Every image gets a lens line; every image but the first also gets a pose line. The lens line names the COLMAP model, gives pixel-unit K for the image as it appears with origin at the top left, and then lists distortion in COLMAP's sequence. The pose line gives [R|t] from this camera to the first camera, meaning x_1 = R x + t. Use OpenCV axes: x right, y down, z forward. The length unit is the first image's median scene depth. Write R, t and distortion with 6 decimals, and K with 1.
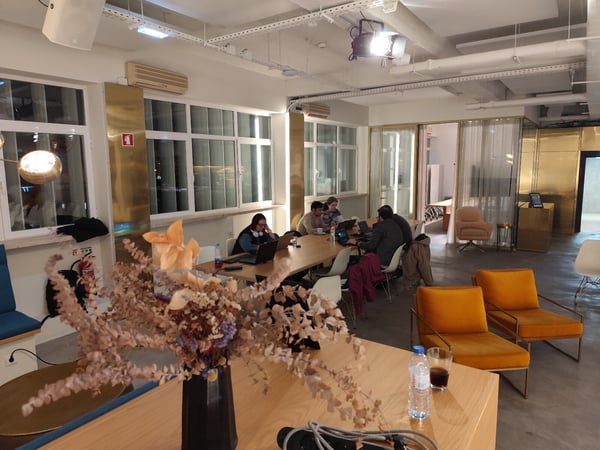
lens RADIAL K [[405.7, 0, 302.9], [0, 405.7, 219.6], [0, 0, 1]] dist [0.041460, -0.040208]
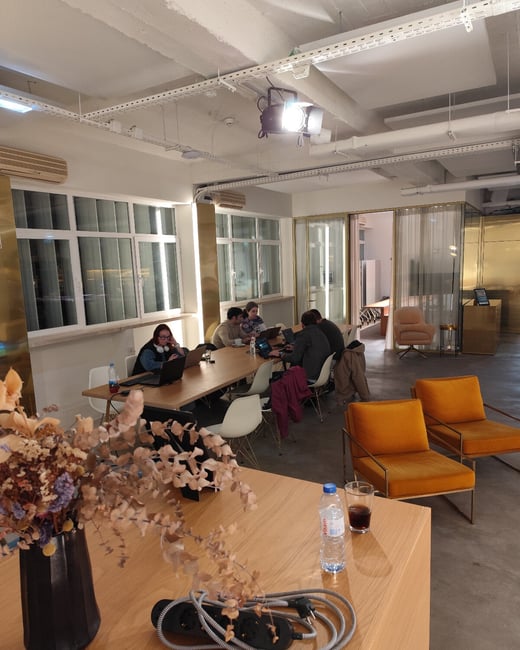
lens RADIAL K [[468.9, 0, 259.9], [0, 468.9, 339.0], [0, 0, 1]] dist [0.045352, -0.050017]
pose [[0.996522, -0.042222, 0.071835, 0.021281], [0.040505, 0.998862, 0.025194, -0.001969], [-0.072817, -0.022197, 0.997098, 0.018815]]
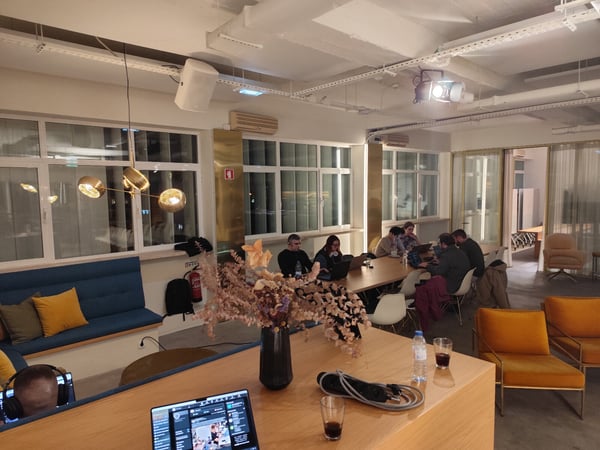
lens RADIAL K [[405.4, 0, 300.0], [0, 405.4, 225.0], [0, 0, 1]] dist [0.088738, -0.099041]
pose [[0.975168, 0.012617, -0.221105, 0.045246], [-0.022074, 0.998942, -0.040354, 0.001264], [0.220362, 0.044232, 0.974415, -0.123033]]
